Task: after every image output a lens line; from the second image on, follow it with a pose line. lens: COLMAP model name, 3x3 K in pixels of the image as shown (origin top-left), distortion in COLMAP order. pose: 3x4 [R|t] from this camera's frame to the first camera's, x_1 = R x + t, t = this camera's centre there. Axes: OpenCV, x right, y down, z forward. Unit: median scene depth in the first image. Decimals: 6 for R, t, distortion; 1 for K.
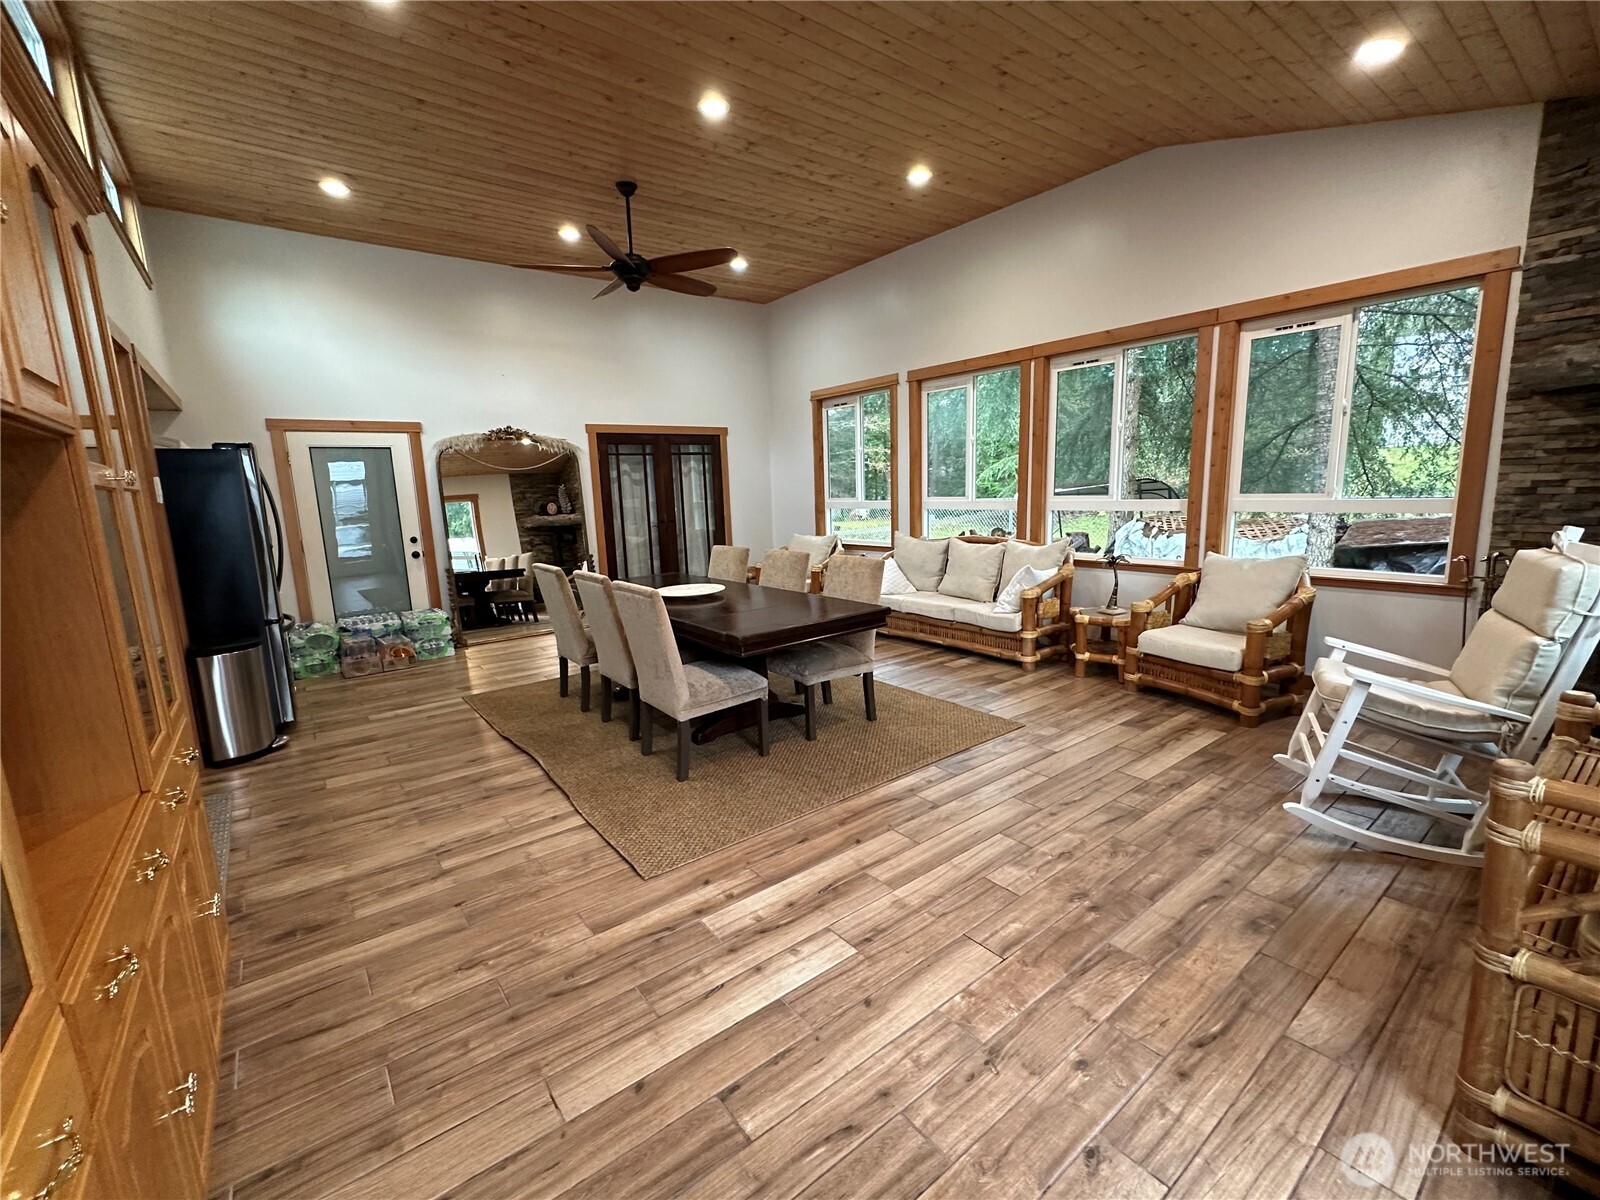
lens RADIAL K [[684.2, 0, 799.7], [0, 684.2, 602.3], [0, 0, 1]] dist [-0.002398, 0.001096]
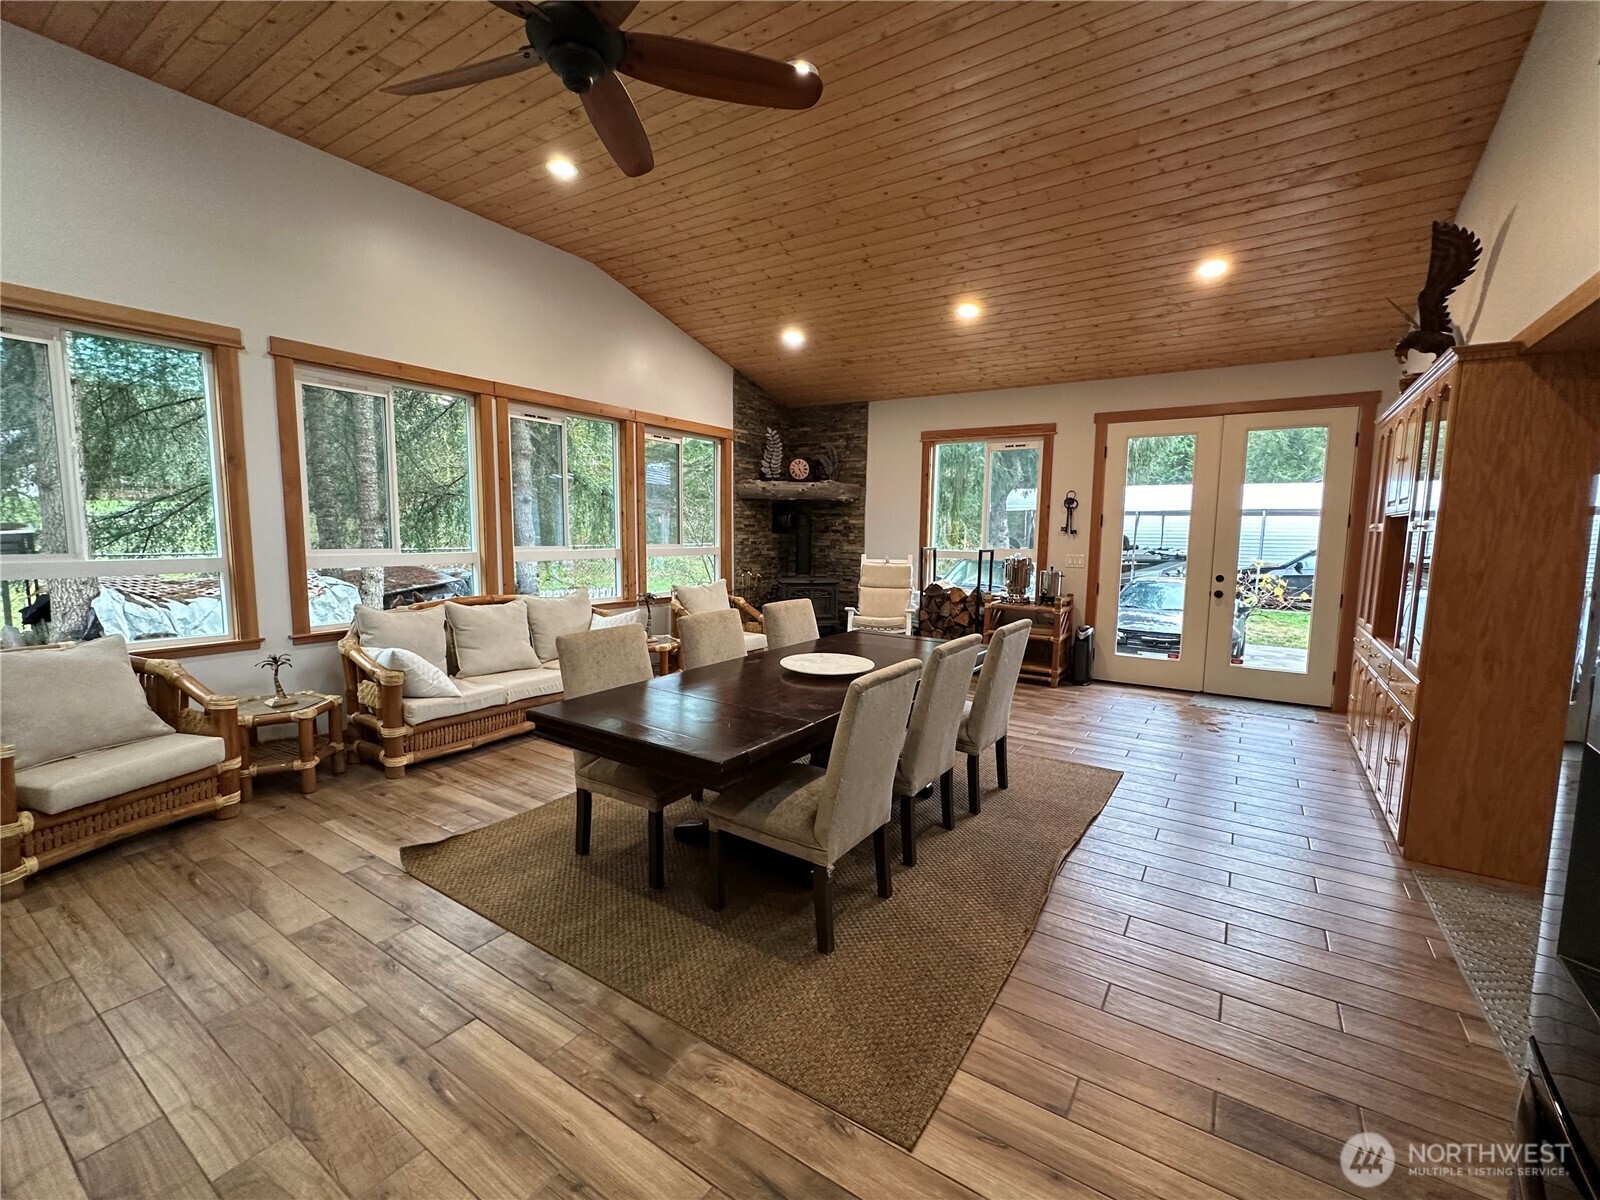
lens RADIAL K [[684.2, 0, 798.3], [0, 684.2, 603.3], [0, 0, 1]] dist [-0.002398, 0.001096]
pose [[-0.321901, -0.070202, 0.944167, -0.722382], [0.160535, 0.978760, 0.127506, -0.152457], [-0.933064, 0.192616, -0.303794, 1.044667]]
